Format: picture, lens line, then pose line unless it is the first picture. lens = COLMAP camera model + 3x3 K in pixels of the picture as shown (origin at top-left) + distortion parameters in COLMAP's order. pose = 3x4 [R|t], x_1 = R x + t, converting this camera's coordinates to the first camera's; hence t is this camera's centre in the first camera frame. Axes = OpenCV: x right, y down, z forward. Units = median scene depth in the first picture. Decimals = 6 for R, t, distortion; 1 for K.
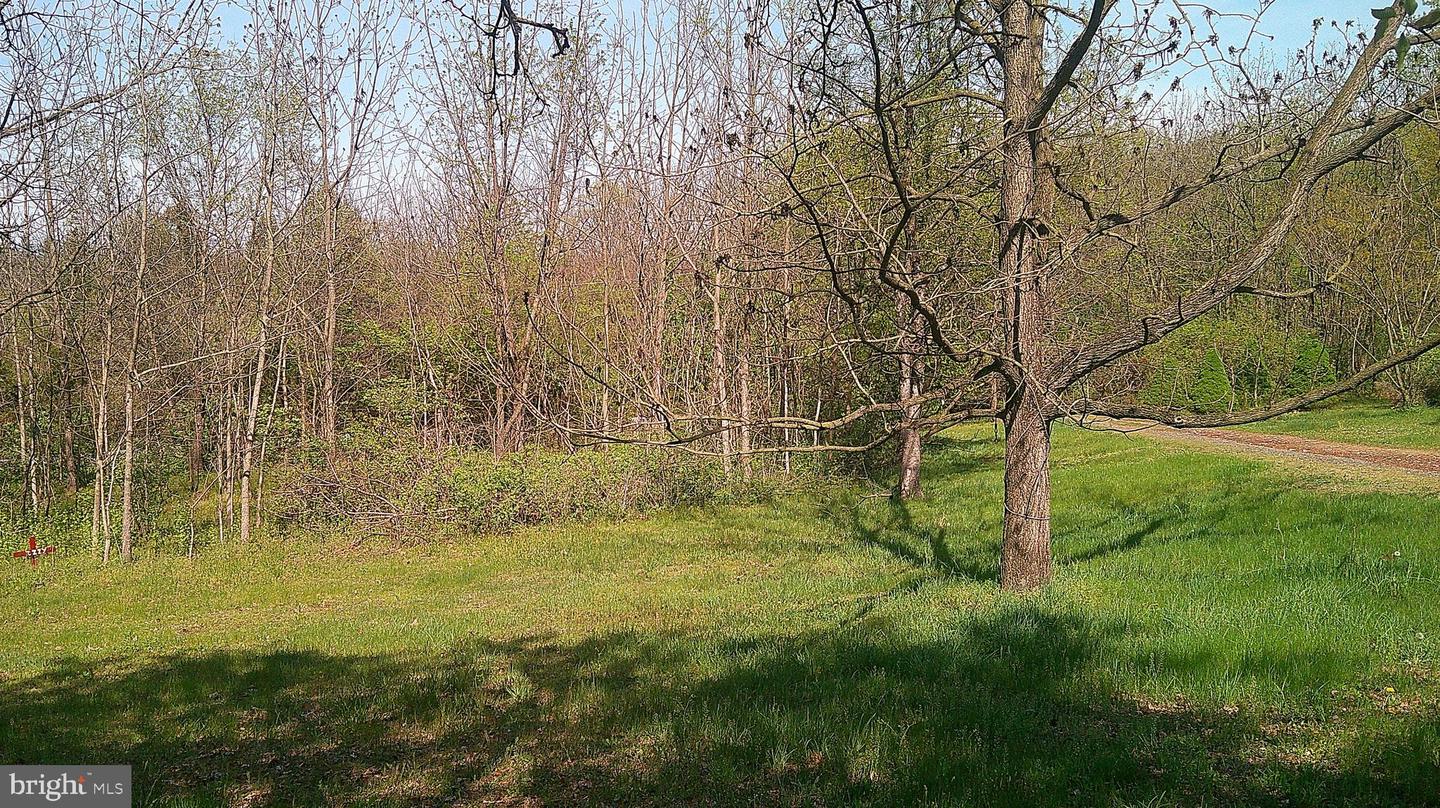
lens RADIAL K [[1292.9, 0, 716.9], [0, 1292.9, 397.1], [0, 0, 1]] dist [0.076908, -0.208482]
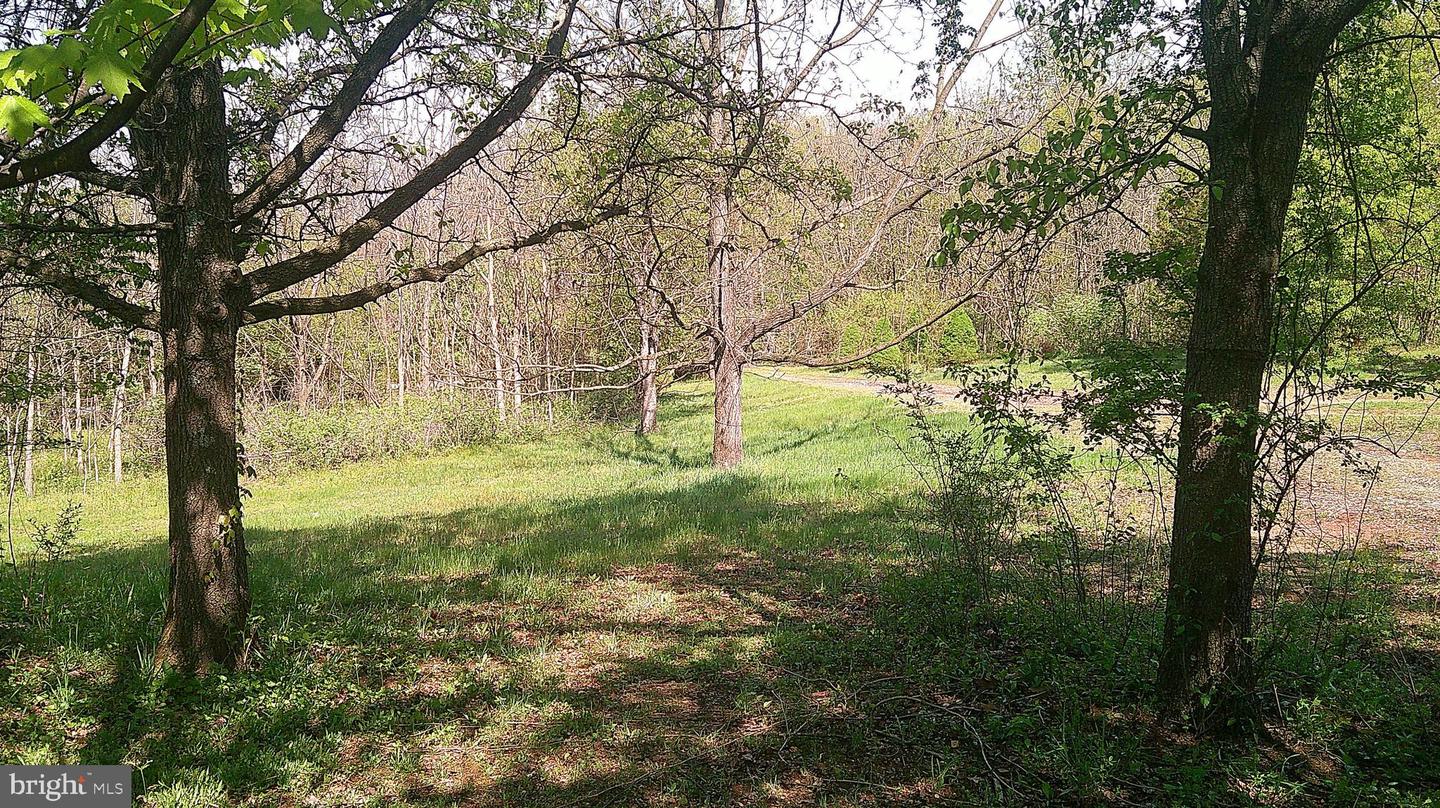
lens RADIAL K [[1292.9, 0, 719.8], [0, 1292.9, 407.4], [0, 0, 1]] dist [0.076908, -0.208482]
pose [[0.976804, -0.023916, 0.212796, -0.086836], [0.017230, 0.999300, 0.033219, 0.012261], [-0.213442, -0.028782, 0.976532, -0.433741]]
